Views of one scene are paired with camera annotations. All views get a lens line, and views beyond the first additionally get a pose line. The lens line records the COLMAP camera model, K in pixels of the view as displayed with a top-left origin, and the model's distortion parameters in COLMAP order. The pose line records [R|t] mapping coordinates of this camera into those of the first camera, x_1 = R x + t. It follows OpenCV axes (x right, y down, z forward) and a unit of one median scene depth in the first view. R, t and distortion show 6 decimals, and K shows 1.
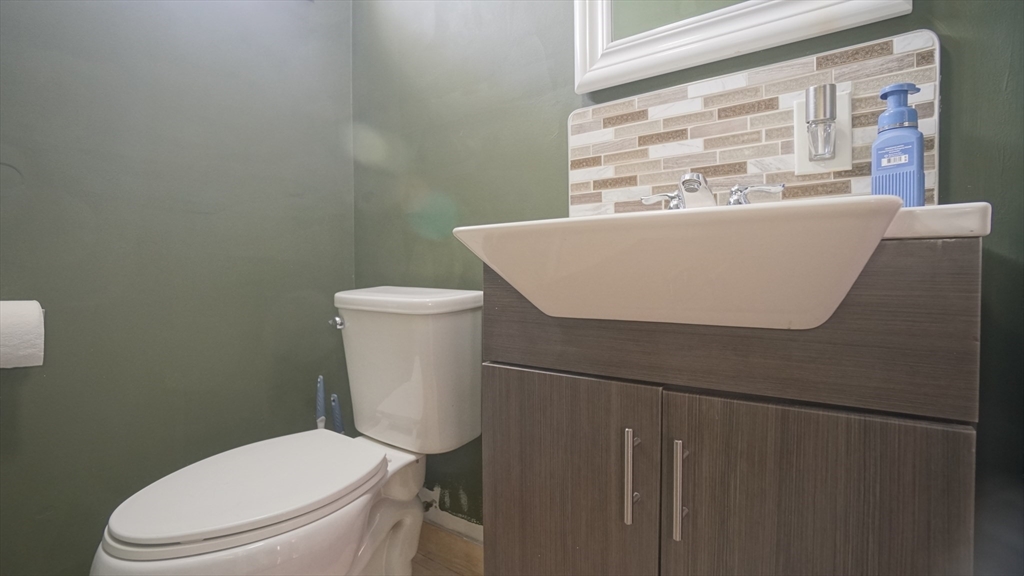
lens RADIAL K [[475.3, 0, 509.0], [0, 475.3, 282.1], [0, 0, 1]] dist [-0.037067, 0.001252]
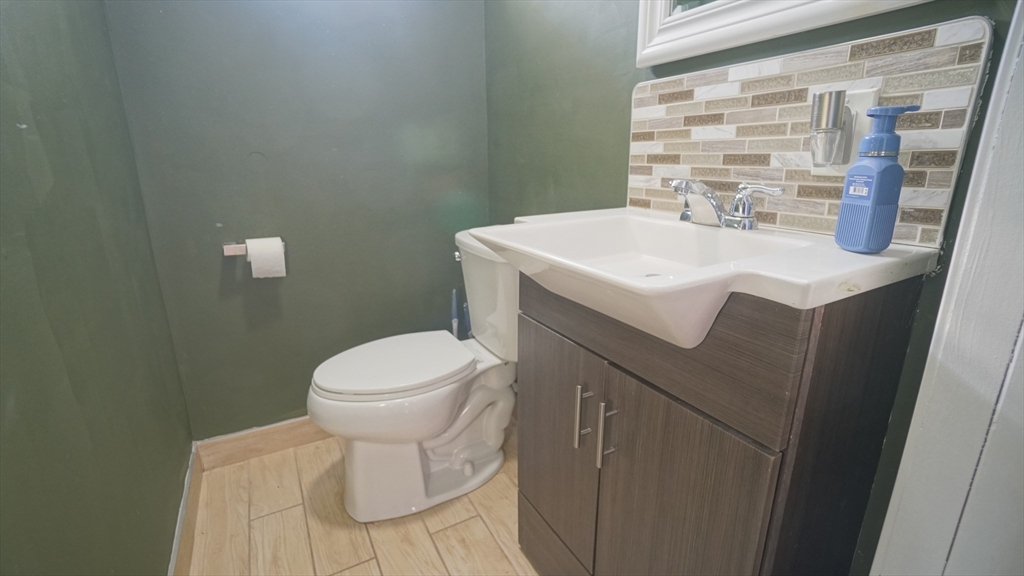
lens RADIAL K [[454.3, 0, 512.4], [0, 454.3, 286.0], [0, 0, 1]] dist [-0.049587, 0.016595]
pose [[0.911731, 0.112345, -0.395126, 0.412163], [-0.009794, 0.967547, 0.252500, -0.219666], [0.410670, -0.226342, 0.883244, -0.128478]]
